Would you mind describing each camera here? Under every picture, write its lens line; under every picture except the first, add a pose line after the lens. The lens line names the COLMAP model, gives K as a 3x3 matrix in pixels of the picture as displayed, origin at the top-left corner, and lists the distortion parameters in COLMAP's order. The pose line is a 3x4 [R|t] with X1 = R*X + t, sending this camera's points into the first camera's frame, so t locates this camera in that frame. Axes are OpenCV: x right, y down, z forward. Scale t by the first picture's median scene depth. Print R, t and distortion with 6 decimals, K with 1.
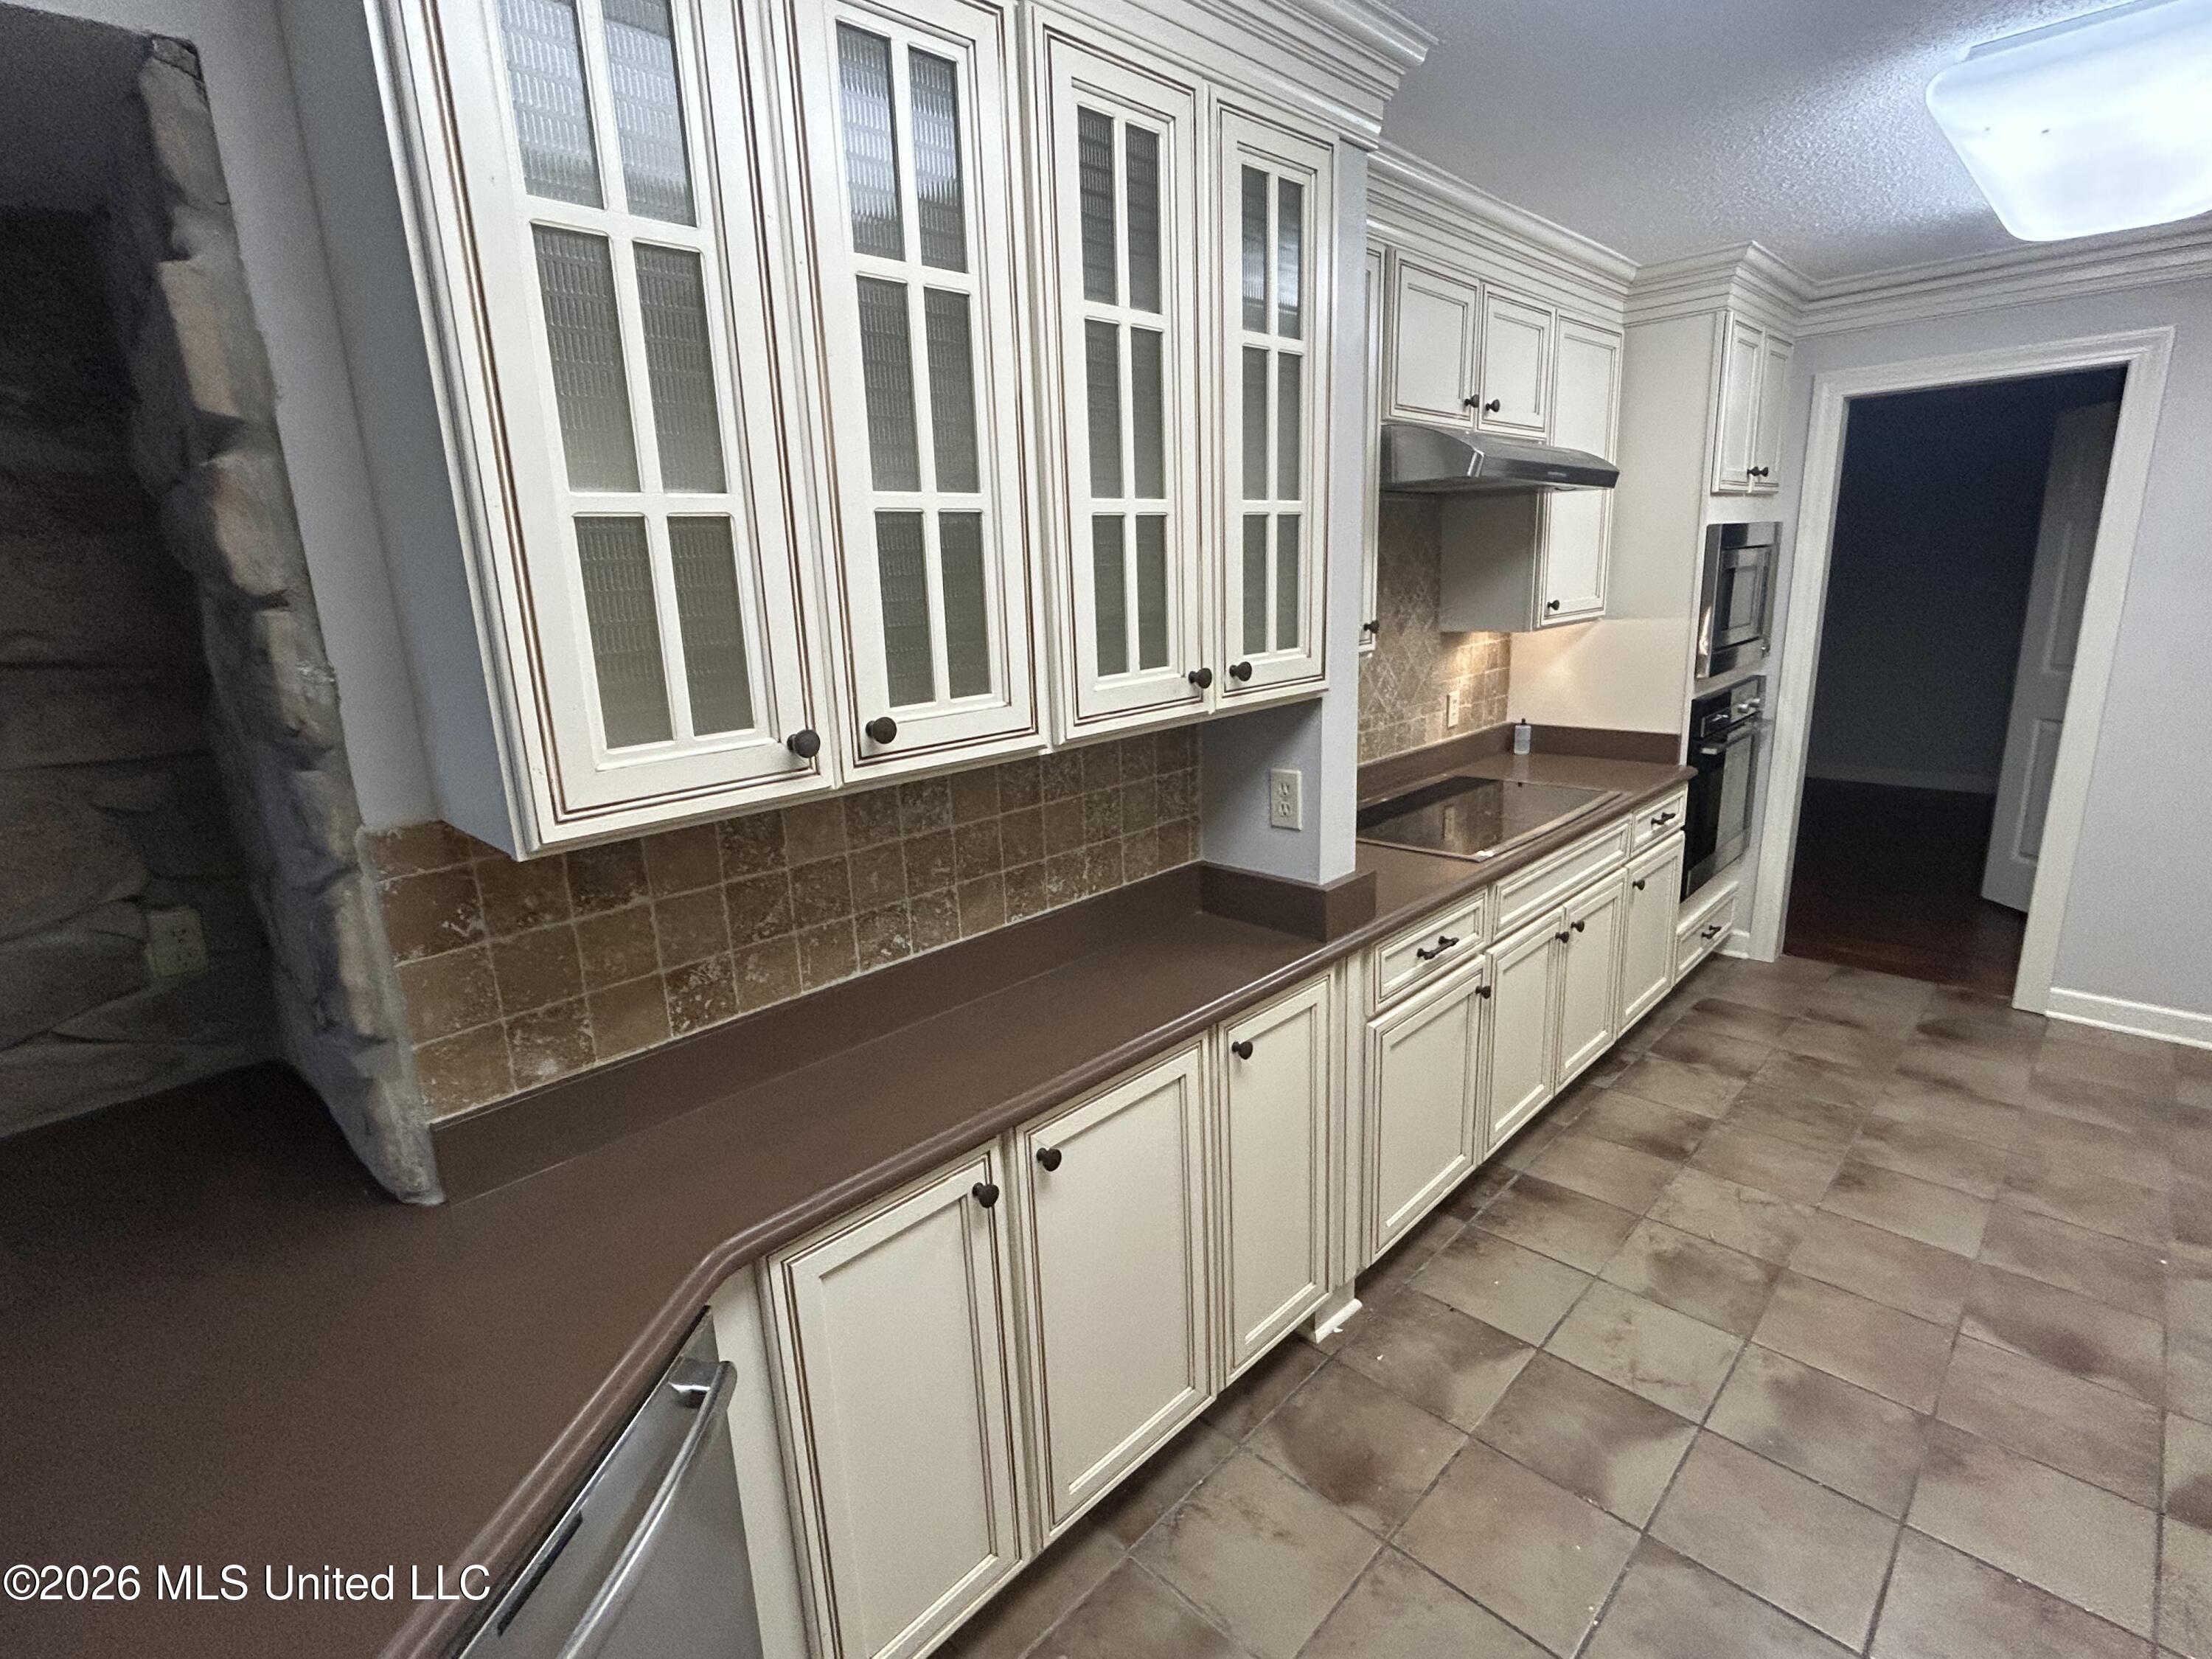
lens RADIAL K [[1068.8, 0, 1112.1], [0, 1068.8, 825.4], [0, 0, 1]] dist [-0.004325, -0.000180]
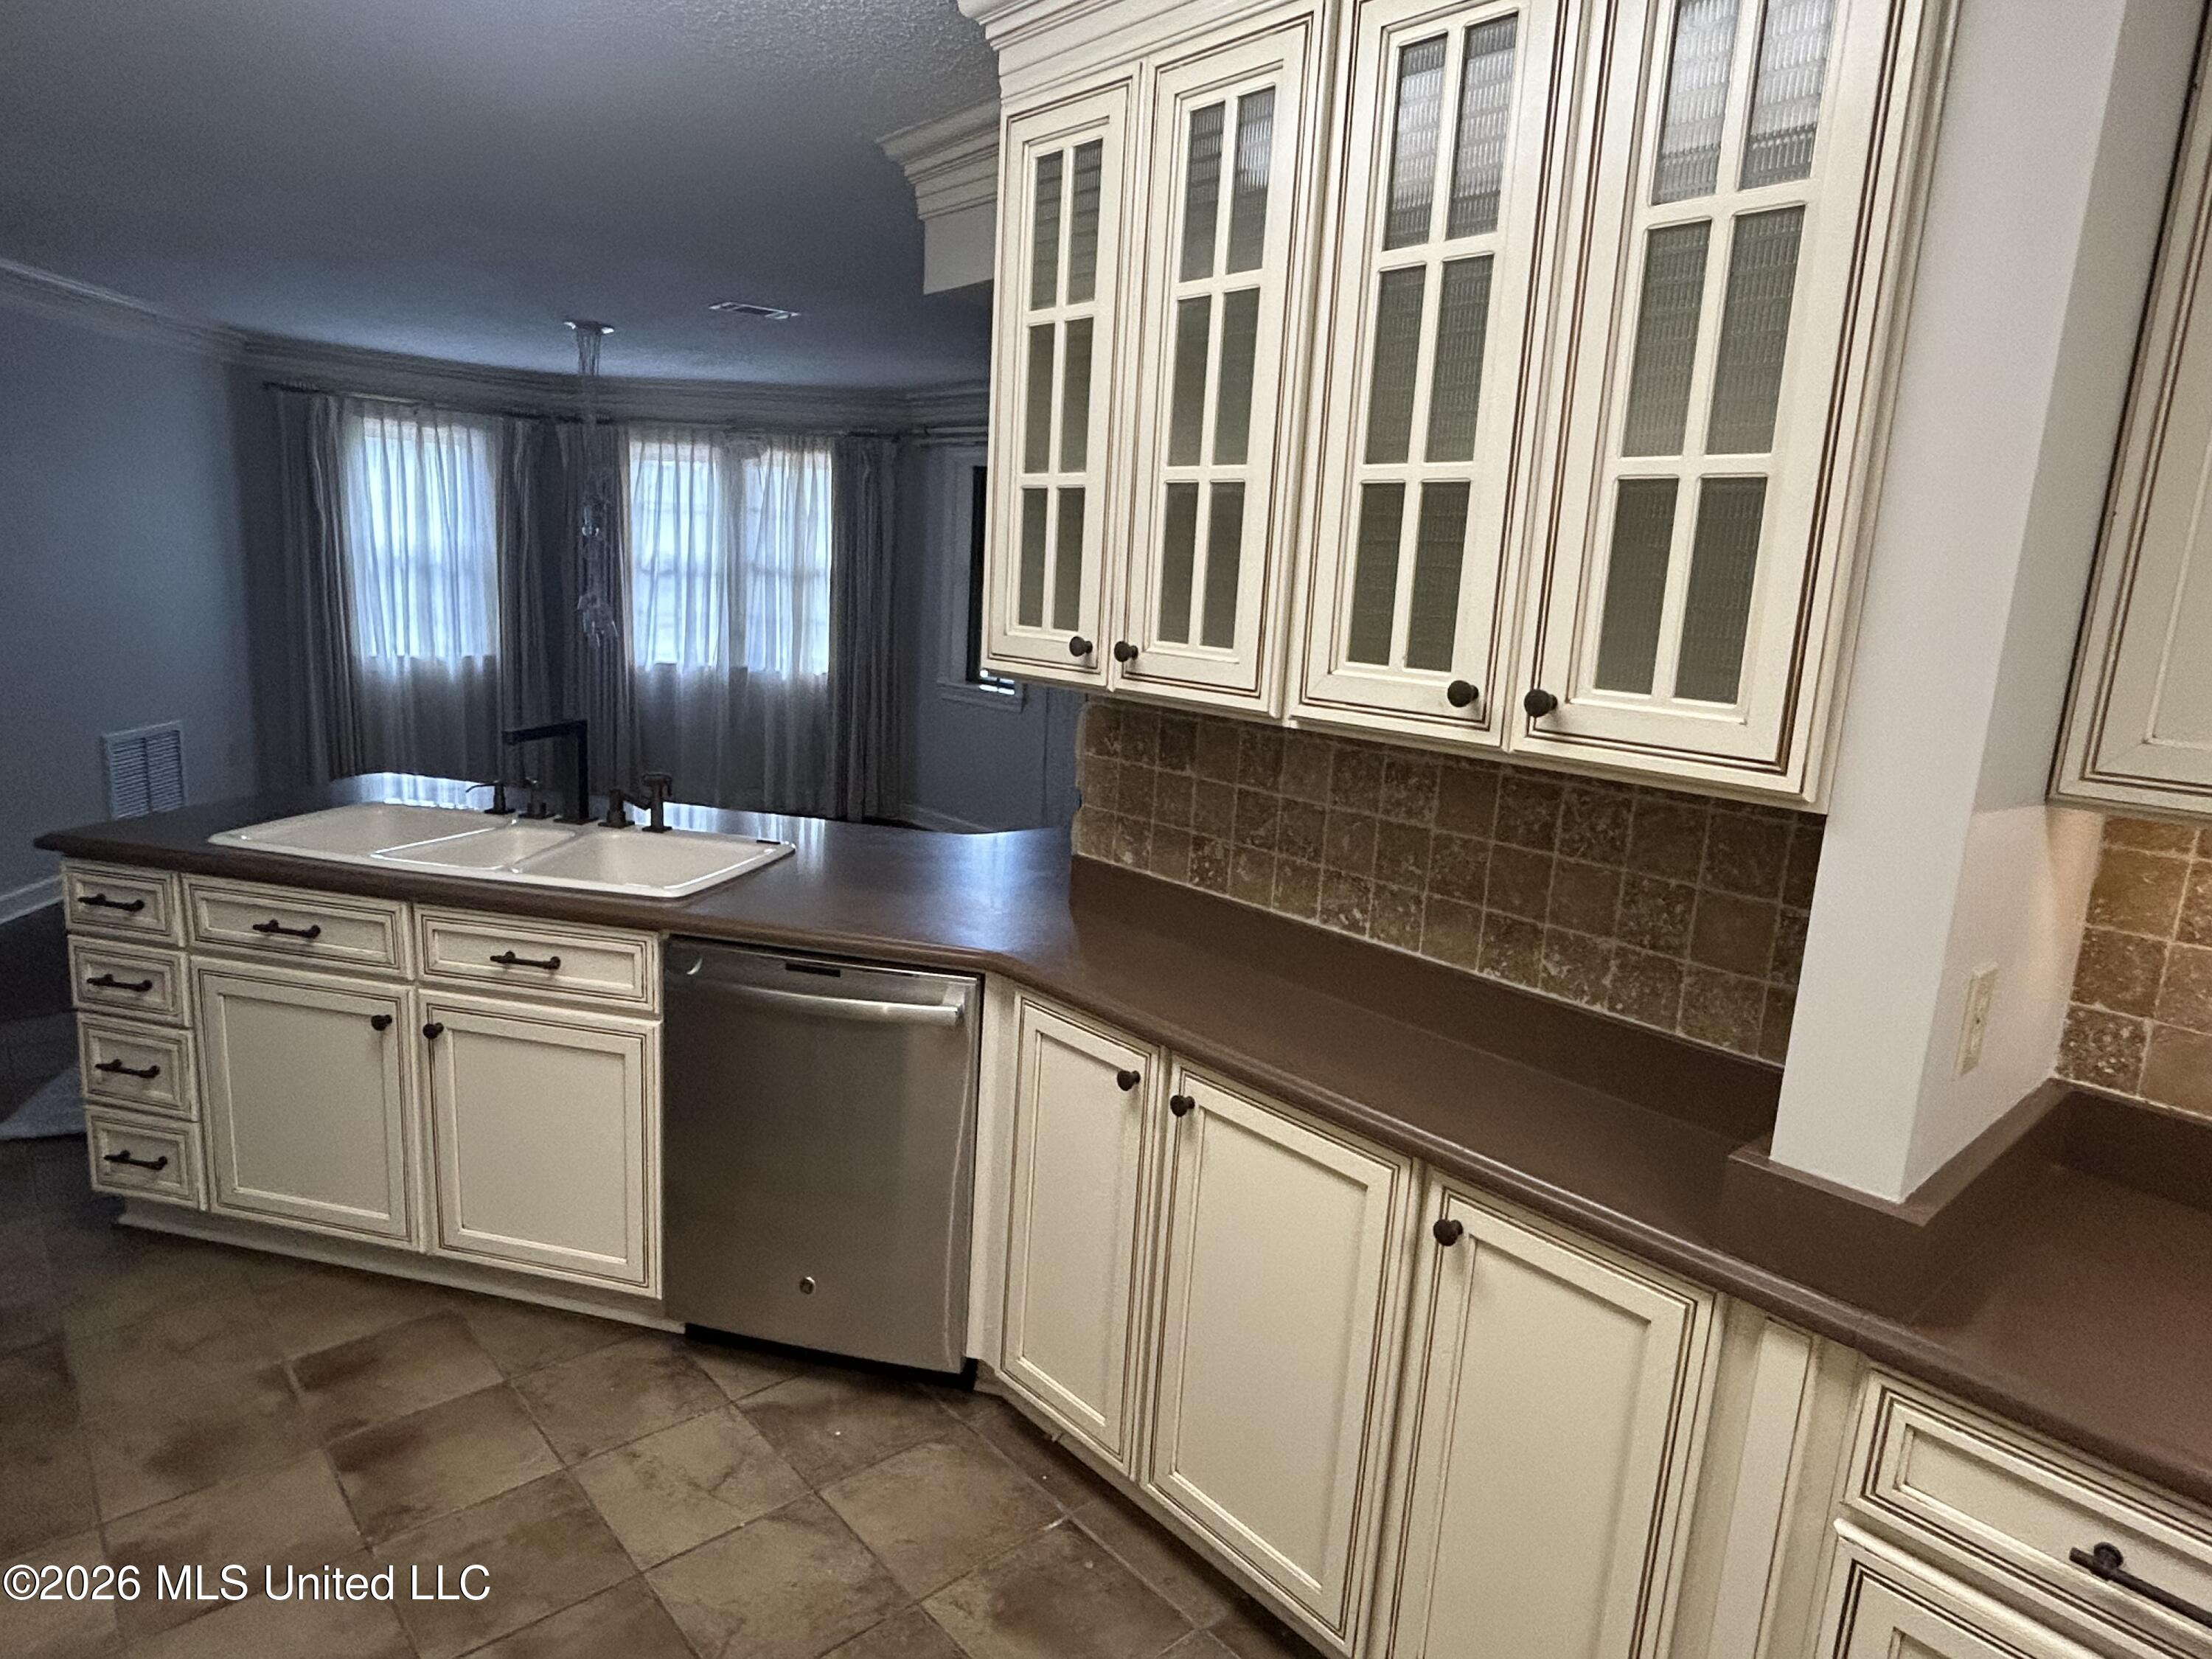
lens RADIAL K [[1279.3, 0, 1112.6], [0, 1279.3, 825.2], [0, 0, 1]] dist [0.007247, -0.000106]
pose [[-0.061185, 0.226813, -0.972014, 1.080191], [-0.294737, 0.926308, 0.234701, -0.206547], [0.953618, 0.300849, 0.010175, 0.842239]]
